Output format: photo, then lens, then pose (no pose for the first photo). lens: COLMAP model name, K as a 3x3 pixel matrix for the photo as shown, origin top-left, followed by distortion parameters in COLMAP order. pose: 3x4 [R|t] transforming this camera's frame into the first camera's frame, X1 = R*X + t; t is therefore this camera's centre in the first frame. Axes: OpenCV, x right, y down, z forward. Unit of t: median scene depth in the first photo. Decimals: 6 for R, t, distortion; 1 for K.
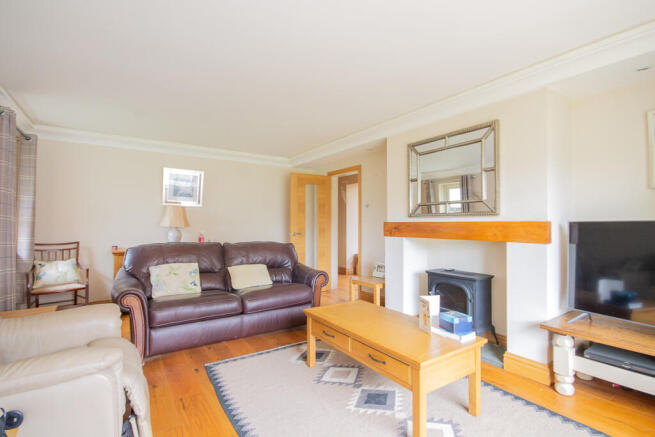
lens RADIAL K [[307.4, 0, 327.4], [0, 307.4, 217.5], [0, 0, 1]] dist [-0.004273, -0.000611]
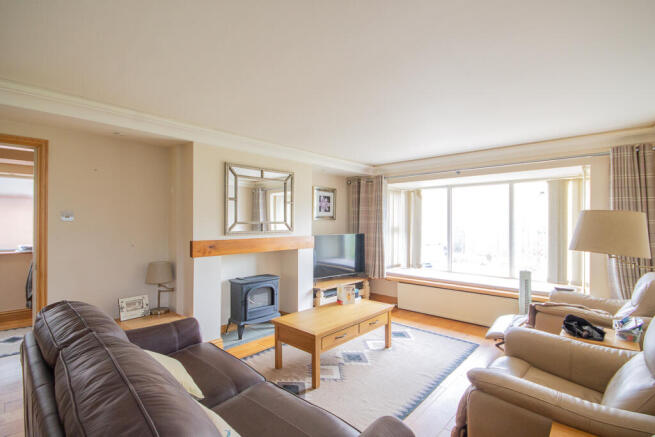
lens RADIAL K [[307.4, 0, 328.0], [0, 307.4, 222.1], [0, 0, 1]] dist [-0.004273, -0.000611]
pose [[-0.217416, 0.013670, 0.975983, -0.930986], [0.002324, 0.999906, -0.013488, -0.032401], [-0.976076, -0.000665, -0.217428, 1.058219]]
